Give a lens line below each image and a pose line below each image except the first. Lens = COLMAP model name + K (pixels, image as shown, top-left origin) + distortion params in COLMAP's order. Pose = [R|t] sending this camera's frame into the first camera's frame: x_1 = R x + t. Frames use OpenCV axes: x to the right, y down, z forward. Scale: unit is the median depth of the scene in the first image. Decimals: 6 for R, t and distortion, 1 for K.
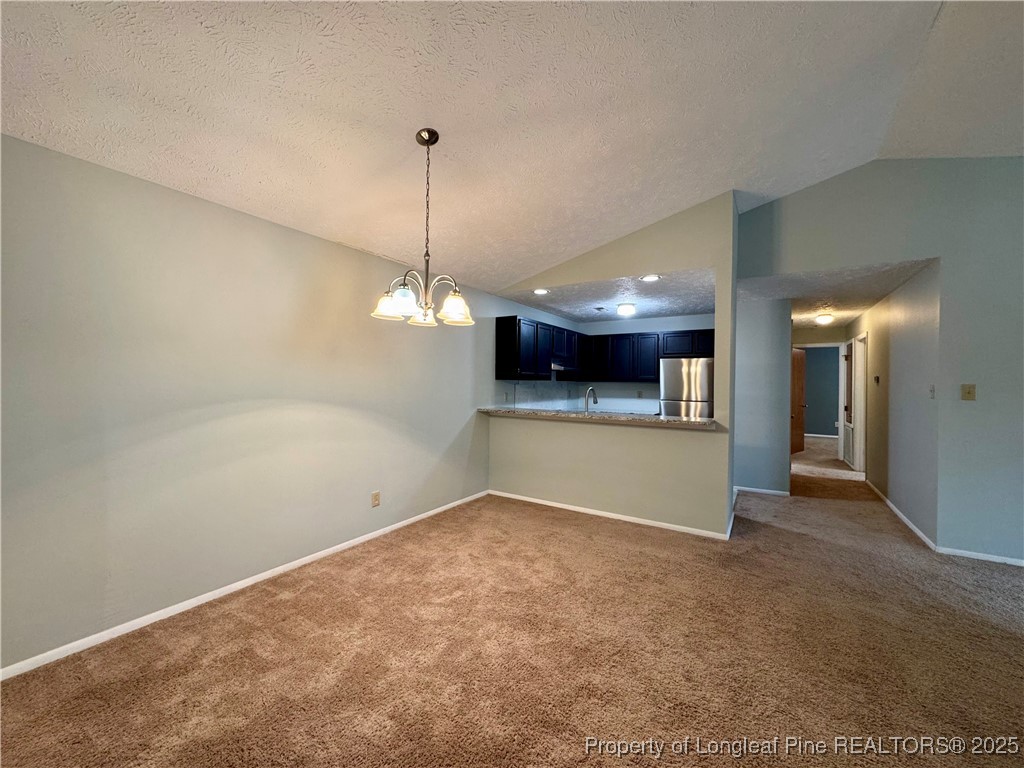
lens RADIAL K [[408.2, 0, 512.0], [0, 408.2, 384.0], [0, 0, 1]] dist [-0.000090, 0.000177]
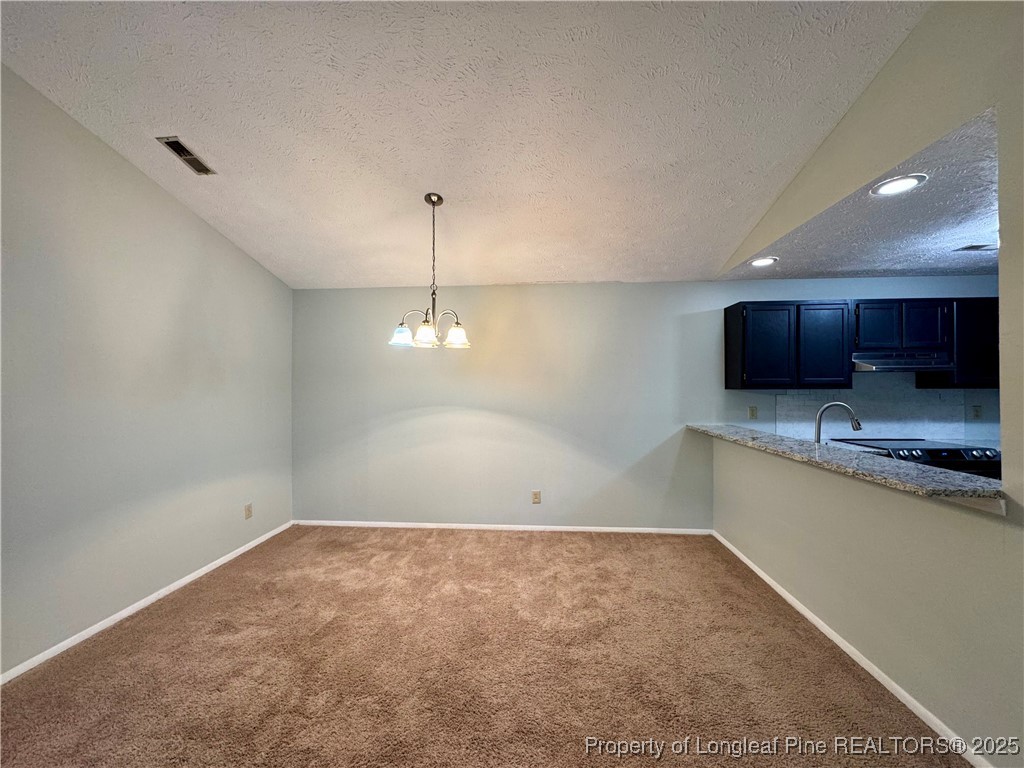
lens RADIAL K [[408.2, 0, 512.0], [0, 408.2, 384.0], [0, 0, 1]] dist [-0.000090, 0.000177]
pose [[0.469960, -0.020086, -0.882459, 0.638370], [0.005600, 0.999789, -0.019774, -0.010275], [0.882670, 0.004352, 0.469973, 0.403236]]
